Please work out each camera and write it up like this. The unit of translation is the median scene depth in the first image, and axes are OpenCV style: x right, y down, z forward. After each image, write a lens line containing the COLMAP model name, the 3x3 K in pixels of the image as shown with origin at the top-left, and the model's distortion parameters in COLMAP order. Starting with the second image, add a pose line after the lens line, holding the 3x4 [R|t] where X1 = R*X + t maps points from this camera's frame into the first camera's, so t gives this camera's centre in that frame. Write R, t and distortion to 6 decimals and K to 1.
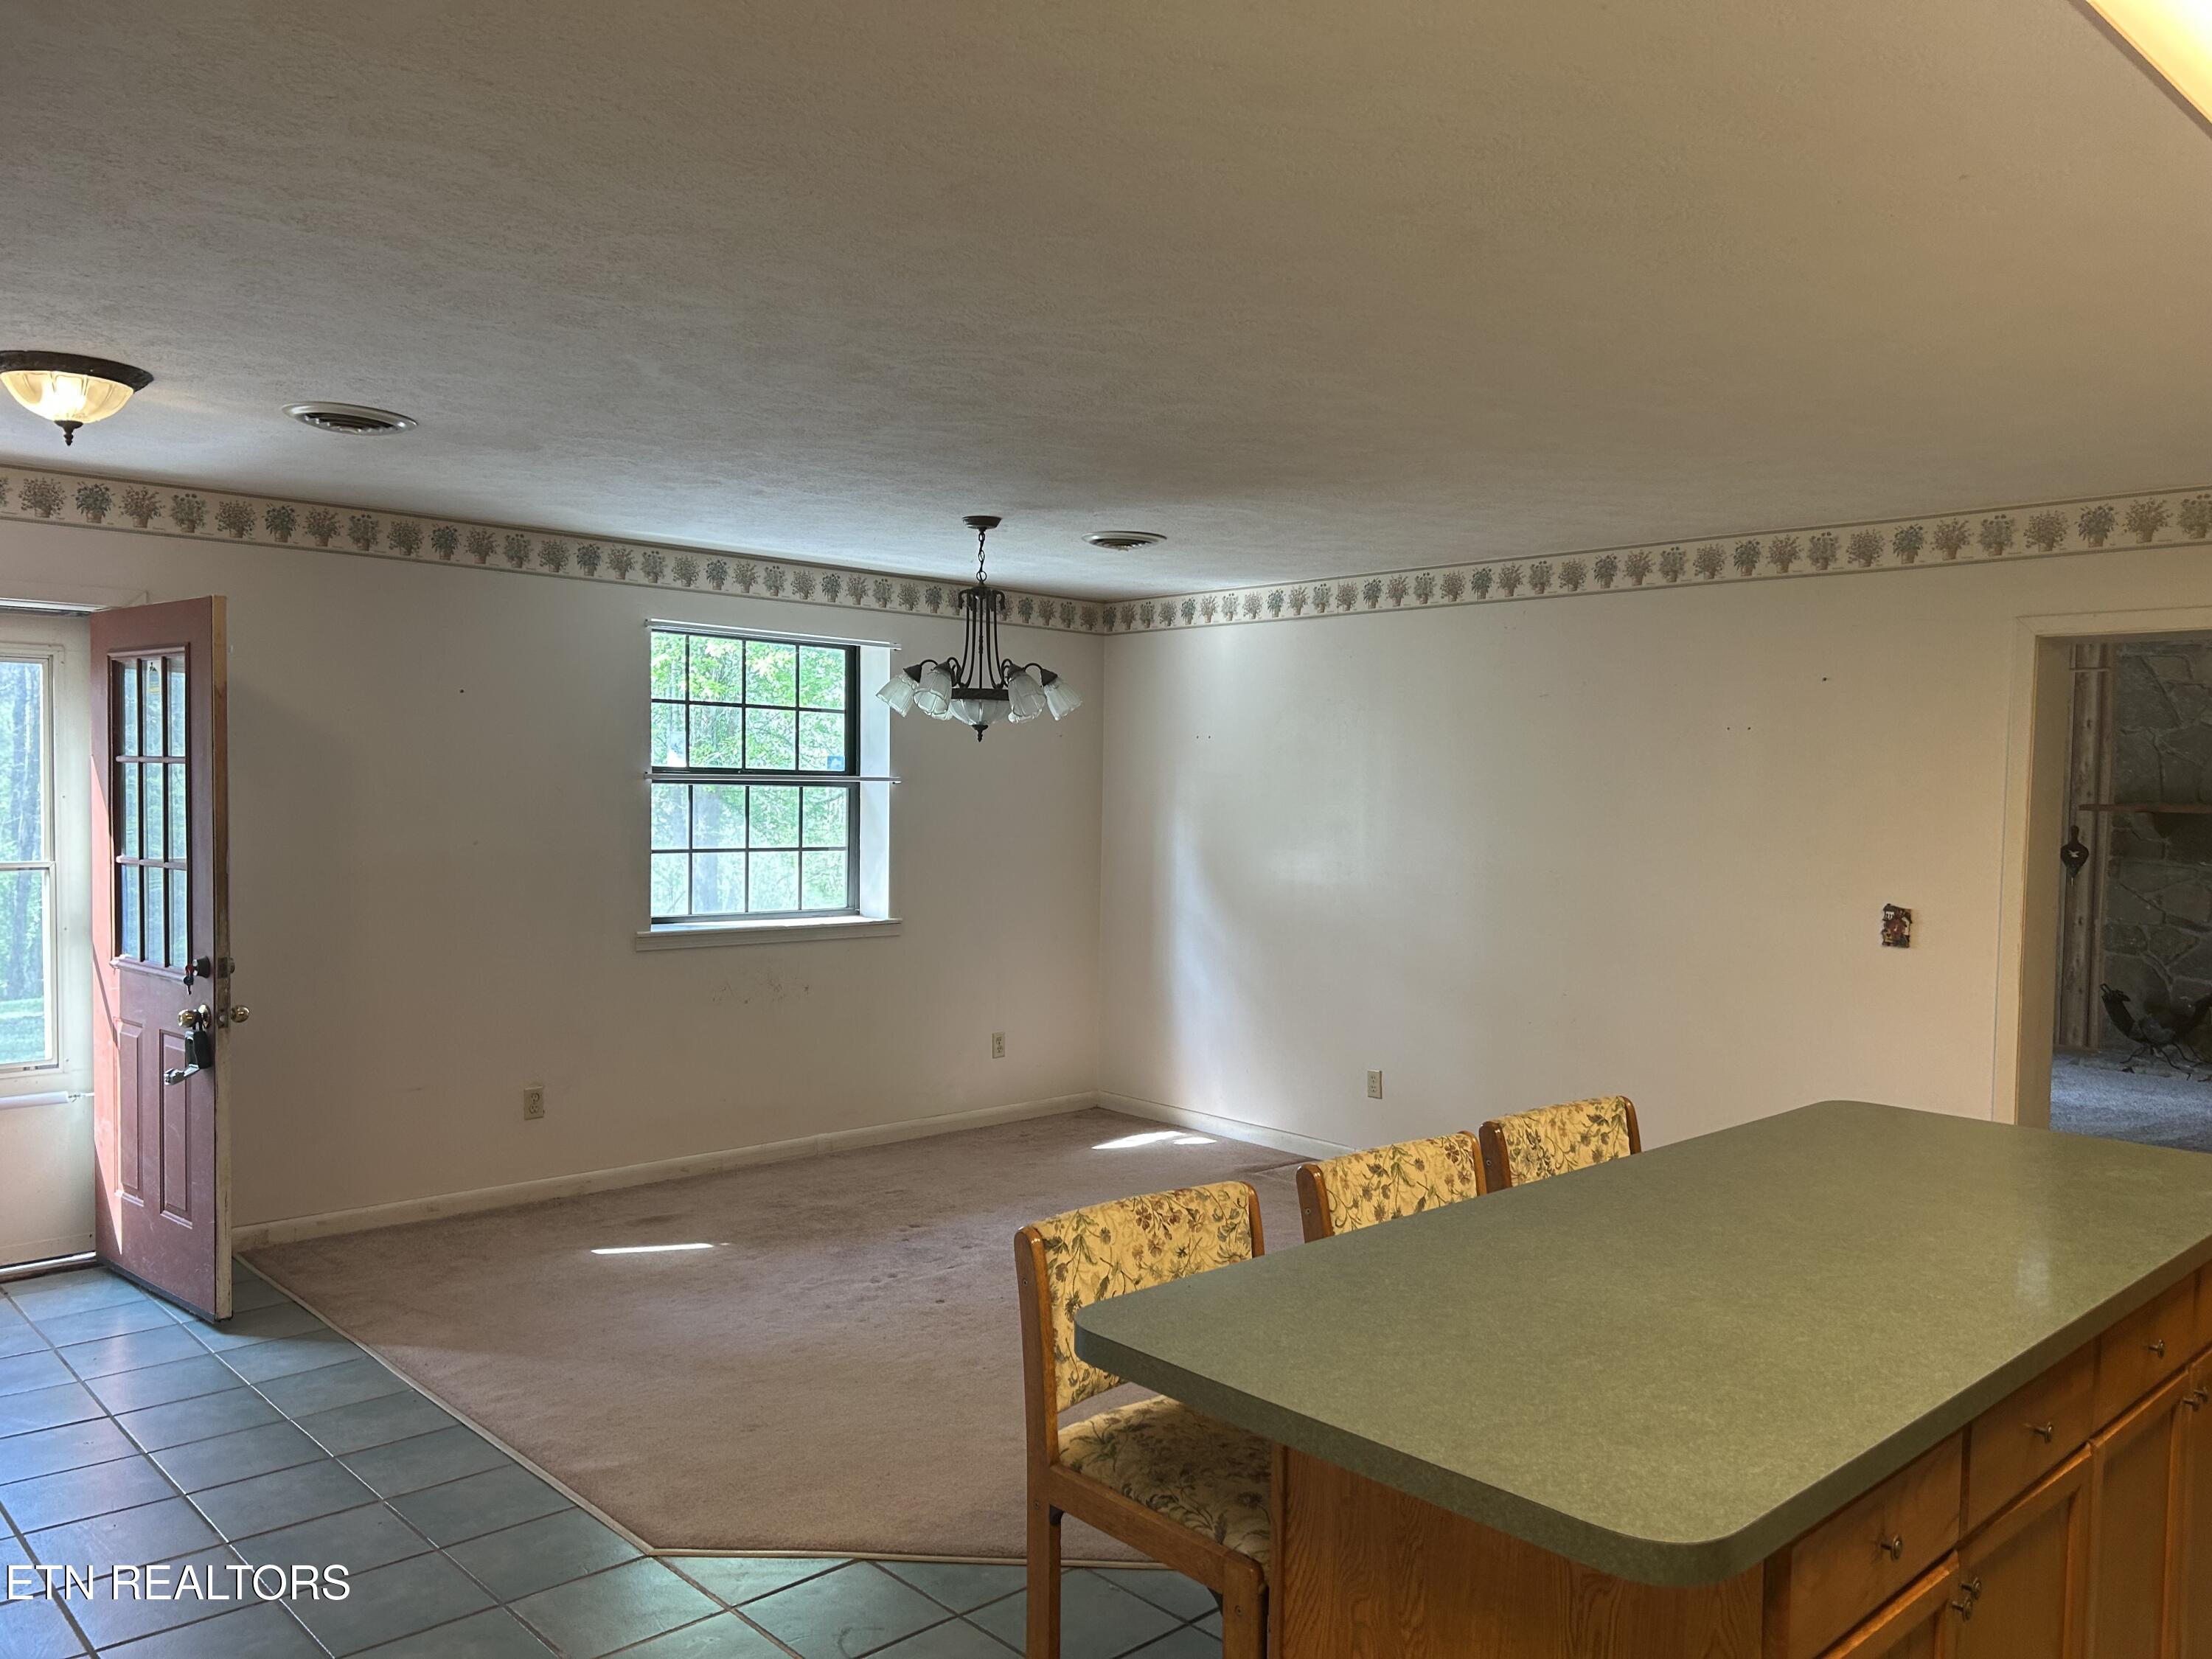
lens RADIAL K [[1671.7, 0, 1096.9], [0, 1671.7, 850.5], [0, 0, 1]] dist [0.063376, -0.072322]
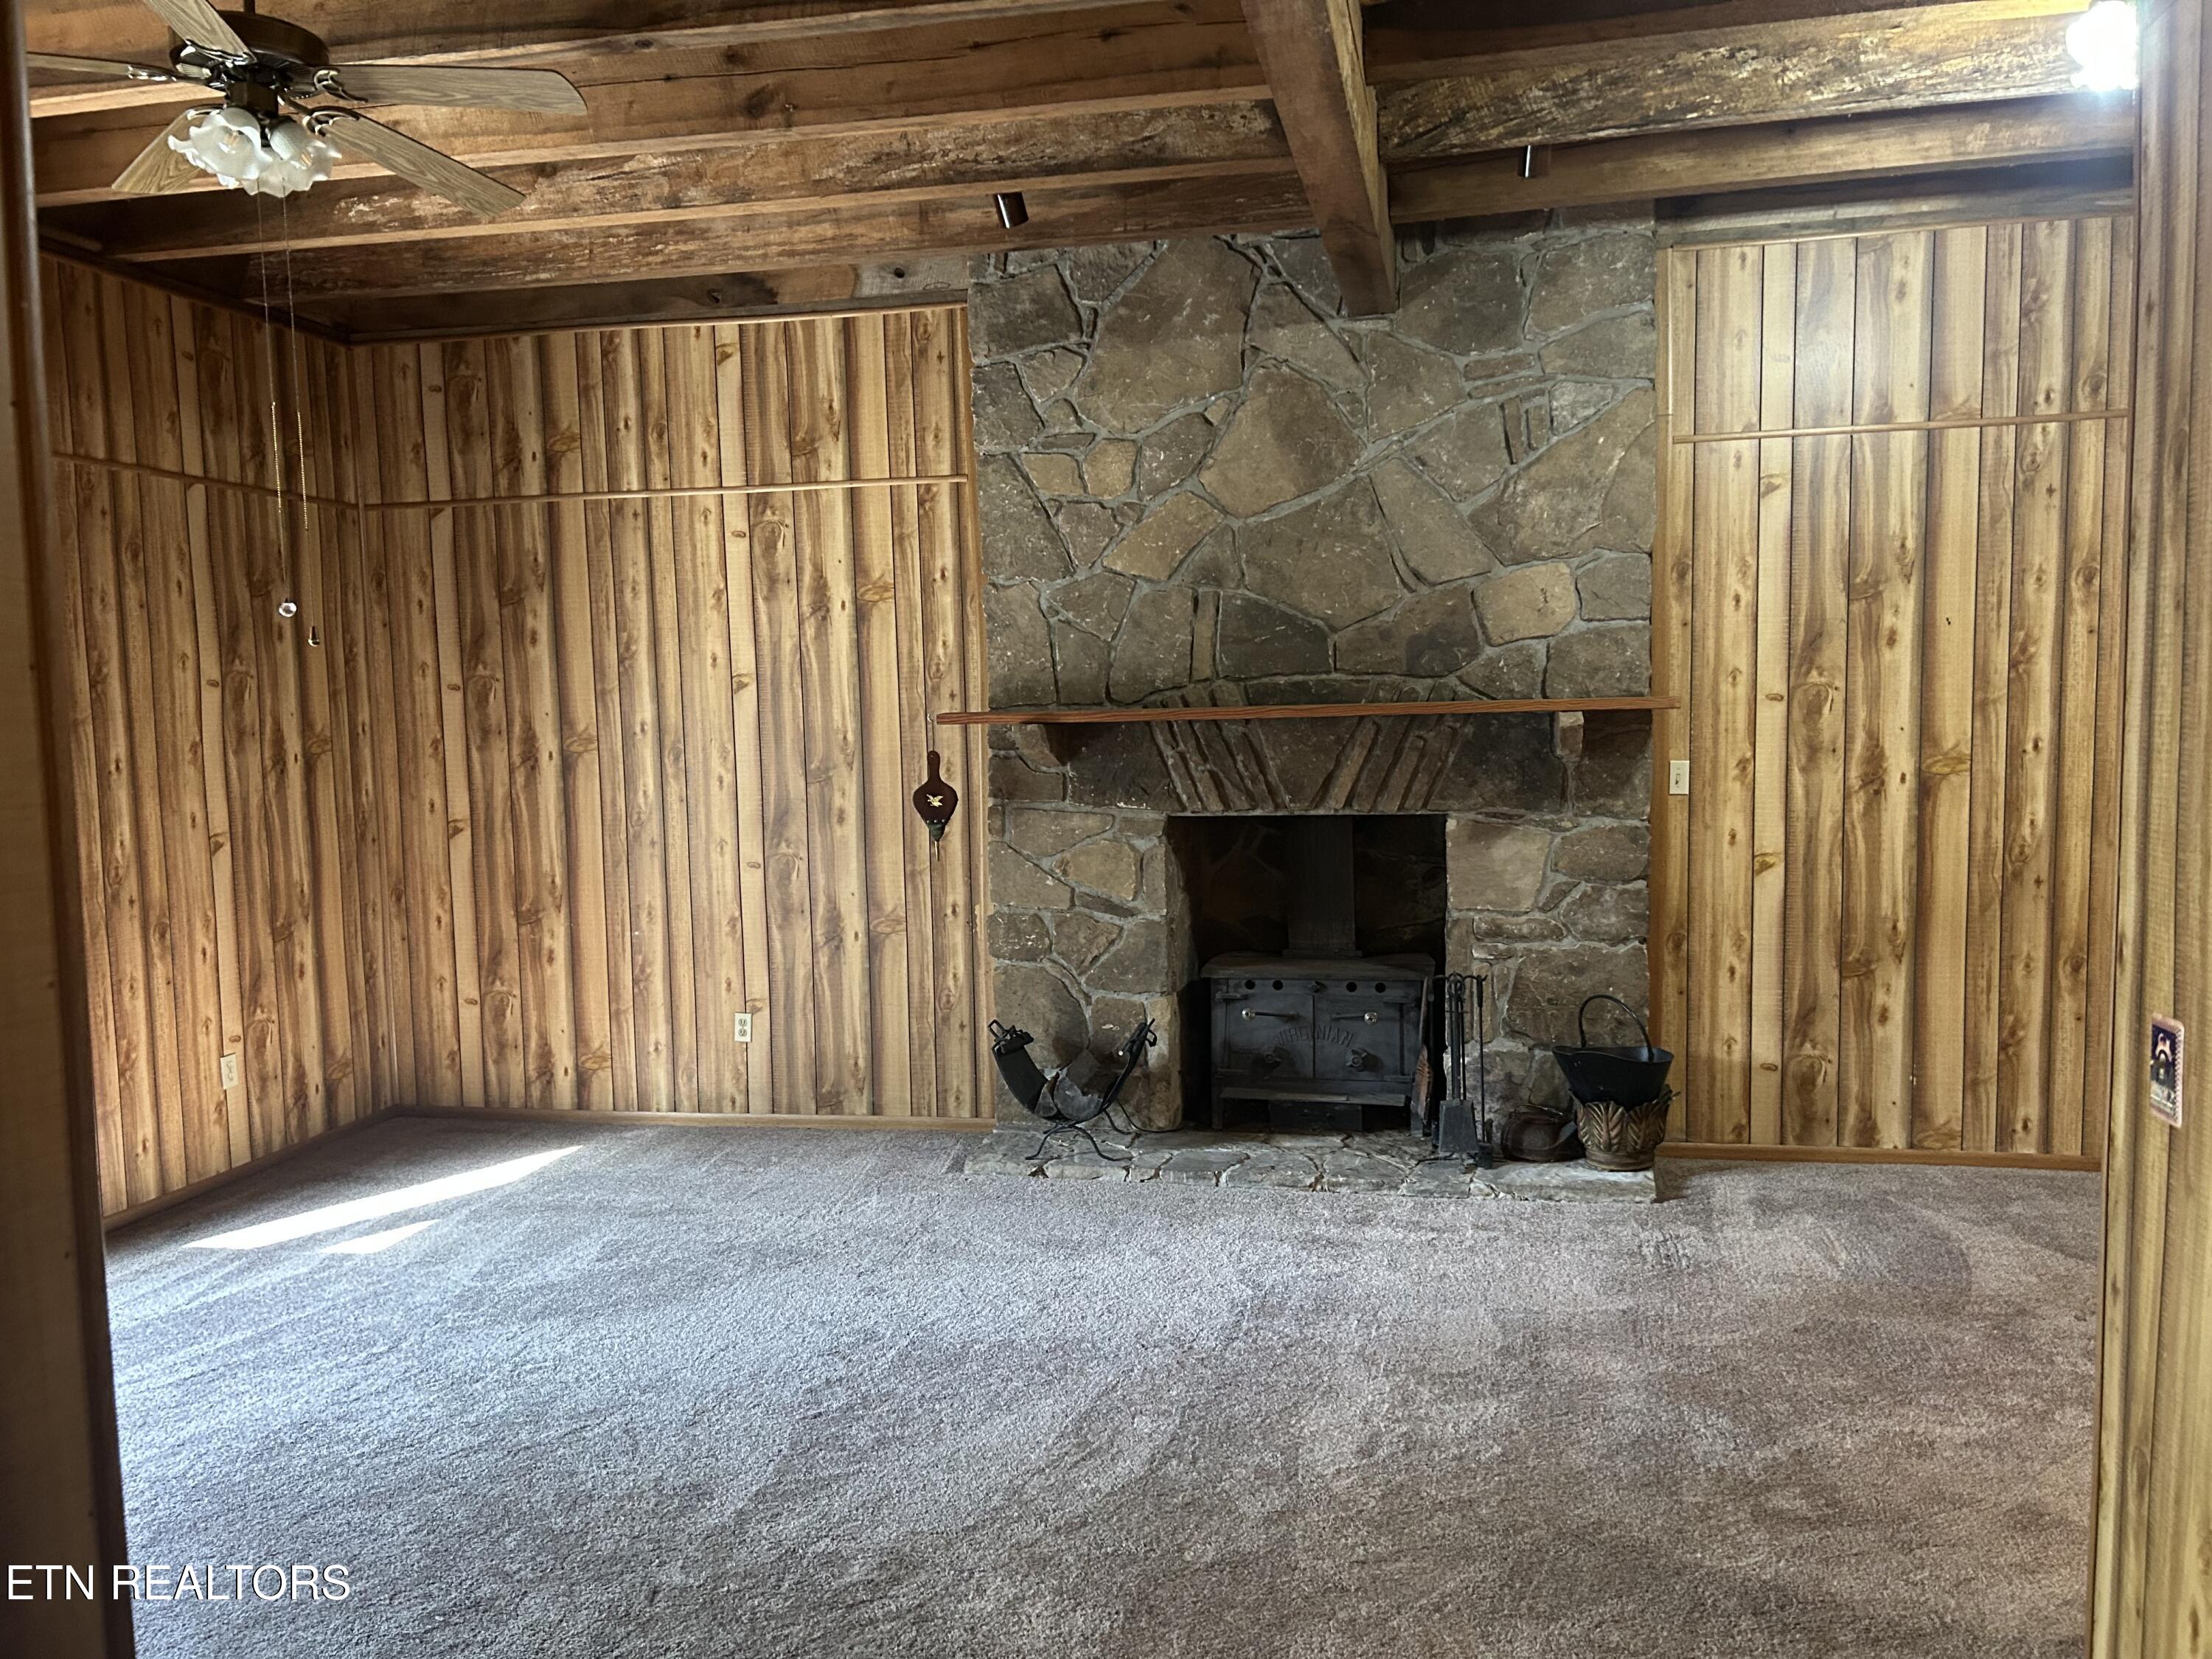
lens RADIAL K [[1671.7, 0, 1111.7], [0, 1671.7, 838.1], [0, 0, 1]] dist [0.063376, -0.072322]
pose [[0.823332, -0.080612, 0.561806, 0.306131], [0.061050, 0.996698, 0.053544, -0.012045], [-0.564267, -0.009786, 0.825535, 0.496974]]
